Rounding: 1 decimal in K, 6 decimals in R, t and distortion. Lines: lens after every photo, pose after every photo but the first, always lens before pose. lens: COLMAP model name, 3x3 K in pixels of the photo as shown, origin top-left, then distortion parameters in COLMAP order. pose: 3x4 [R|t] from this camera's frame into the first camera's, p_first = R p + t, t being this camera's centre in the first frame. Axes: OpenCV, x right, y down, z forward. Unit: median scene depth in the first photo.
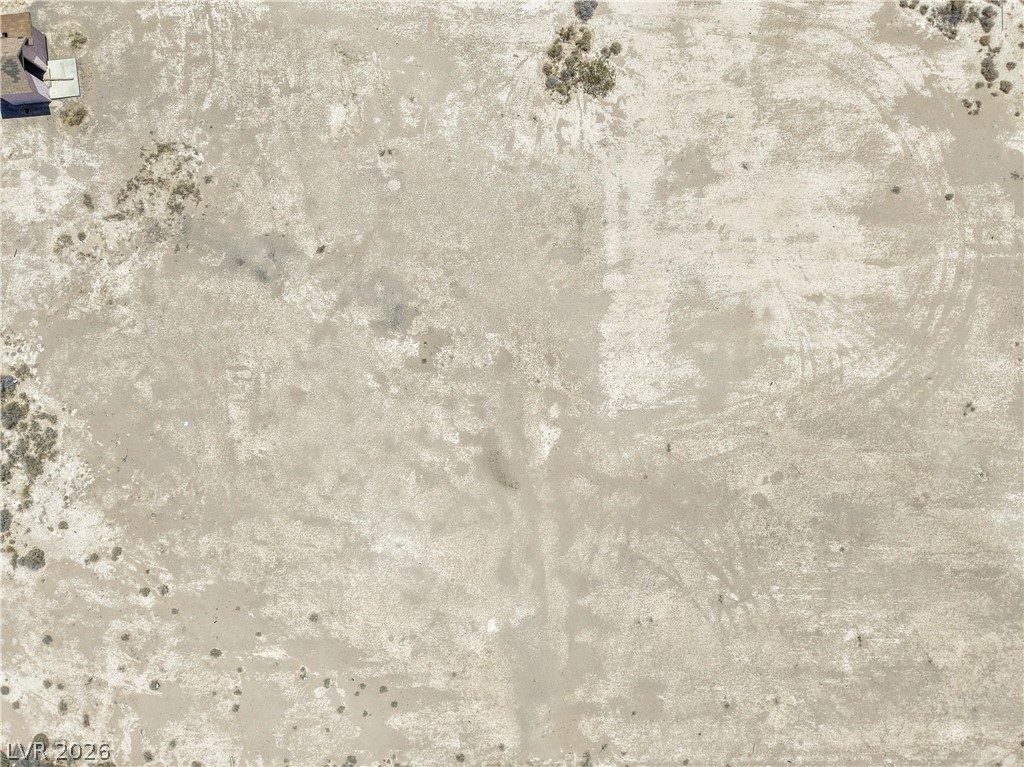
lens RADIAL K [[651.5, 0, 512.0], [0, 651.5, 383.5], [0, 0, 1]] dist [0.002148, 0.000146]
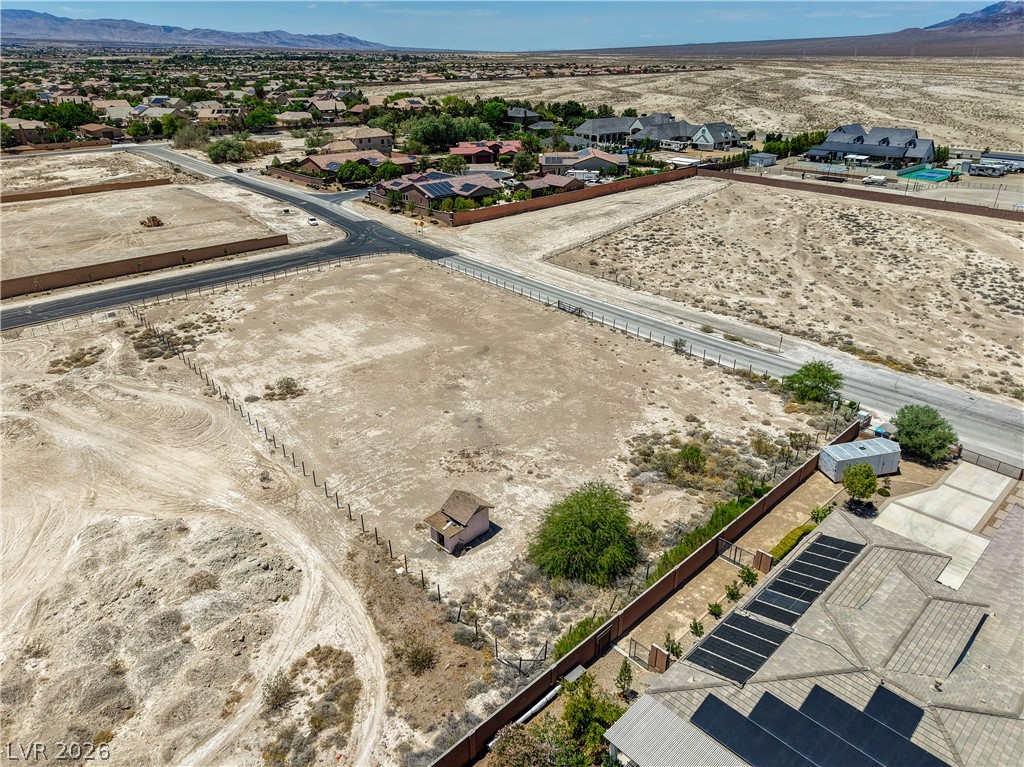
lens RADIAL K [[683.7, 0, 509.5], [0, 683.7, 385.6], [0, 0, 1]] dist [0.036543, -0.044800]
pose [[-0.636050, -0.325434, 0.699667, -1.662731], [0.771631, -0.274272, 0.573899, -1.108335], [0.005133, 0.904913, 0.425565, 0.155222]]
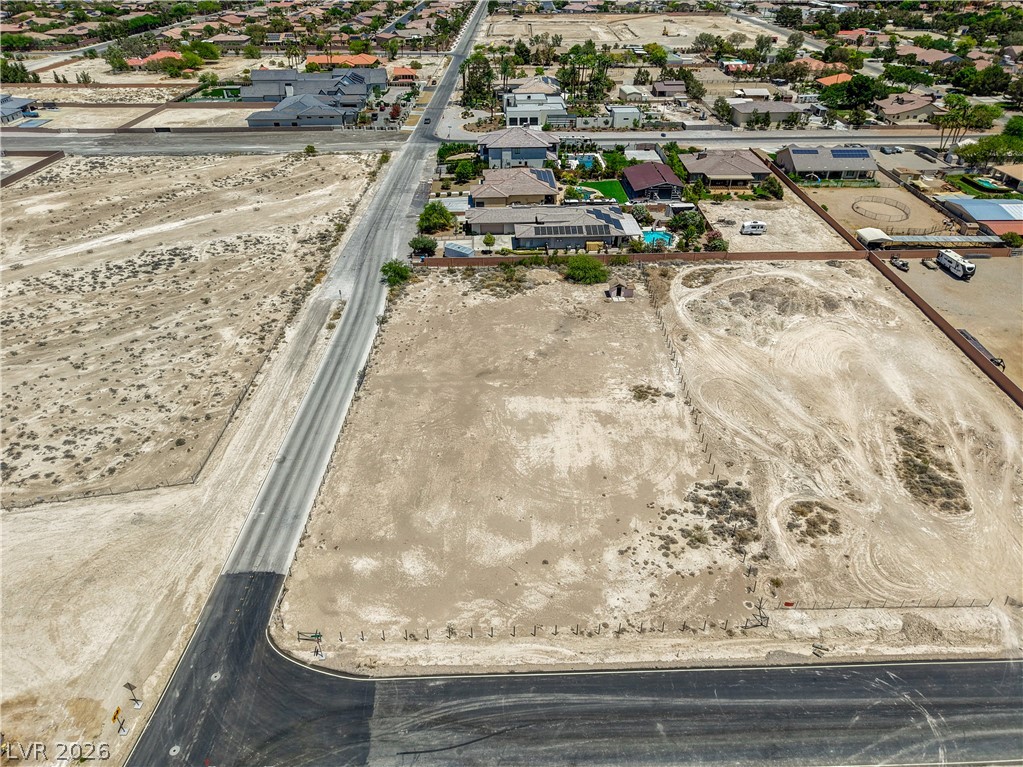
lens RADIAL K [[687.3, 0, 508.5], [0, 687.3, 379.8], [0, 0, 1]] dist [0.032059, -0.038982]
pose [[-0.033359, 0.551132, -0.833751, 2.255449], [-0.999424, -0.013212, 0.031254, -0.050526], [0.006209, 0.834314, 0.551255, -0.478951]]
